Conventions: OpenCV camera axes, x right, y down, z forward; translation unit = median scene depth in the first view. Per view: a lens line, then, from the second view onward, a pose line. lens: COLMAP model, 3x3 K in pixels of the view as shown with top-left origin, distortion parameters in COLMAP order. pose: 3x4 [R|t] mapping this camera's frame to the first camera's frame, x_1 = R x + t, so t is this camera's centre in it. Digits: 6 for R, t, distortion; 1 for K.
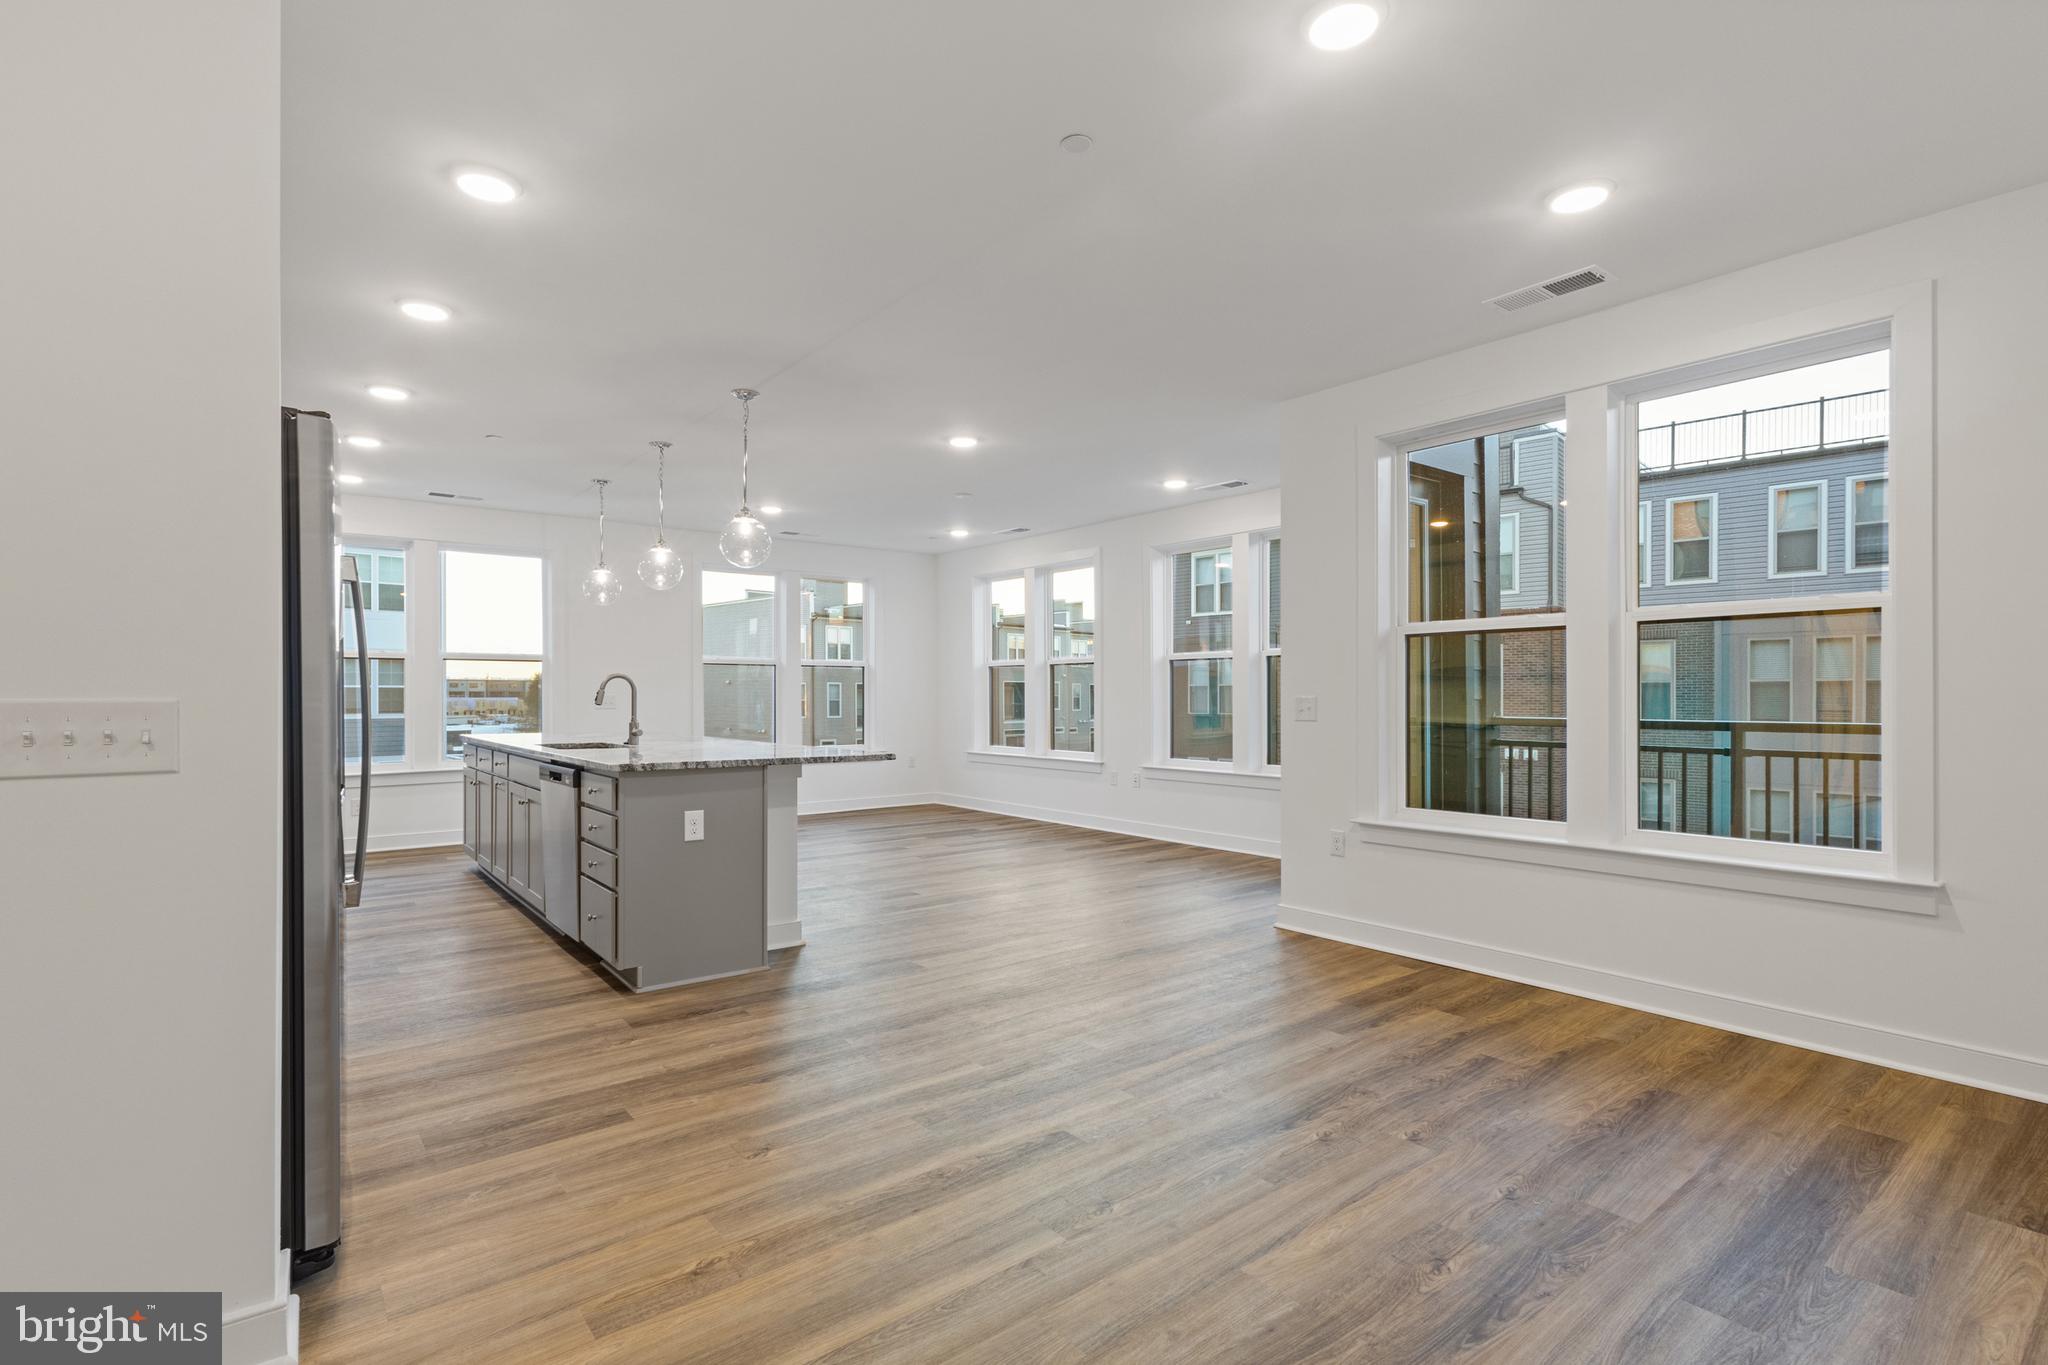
lens RADIAL K [[962.6, 0, 1021.7], [0, 962.6, 696.9], [0, 0, 1]] dist [0.003550, 0.000182]
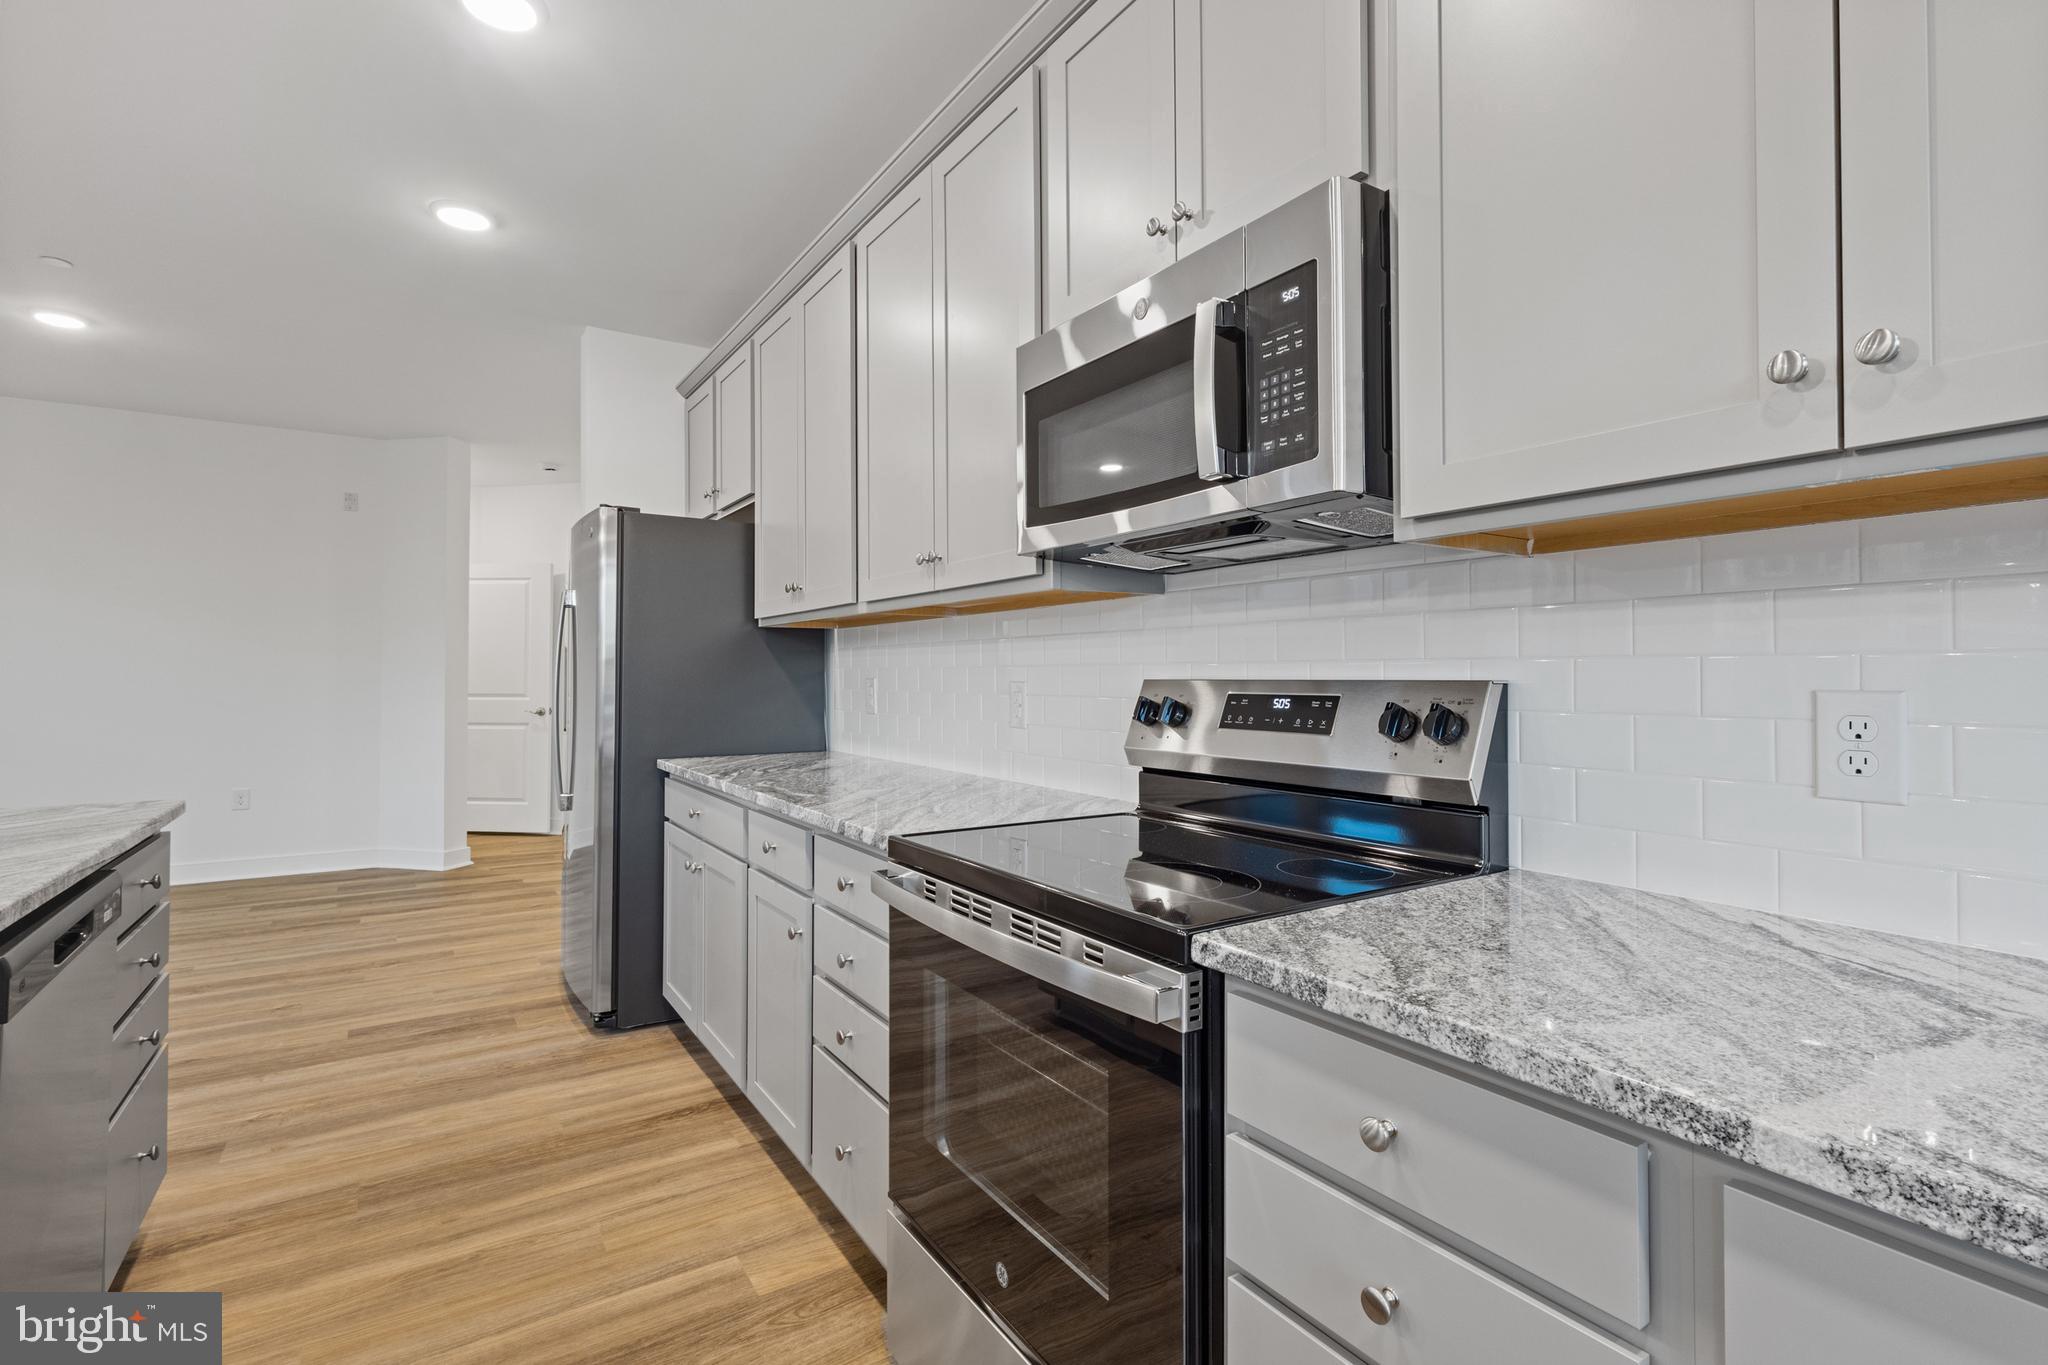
lens RADIAL K [[947.5, 0, 1024.2], [0, 947.5, 669.9], [0, 0, 1]] dist [0.000517, 0.000129]
pose [[-0.995724, -0.002361, 0.092346, -0.923481], [-0.003090, 0.999965, -0.007748, -0.003485], [-0.092325, -0.008000, -0.995697, 1.438727]]
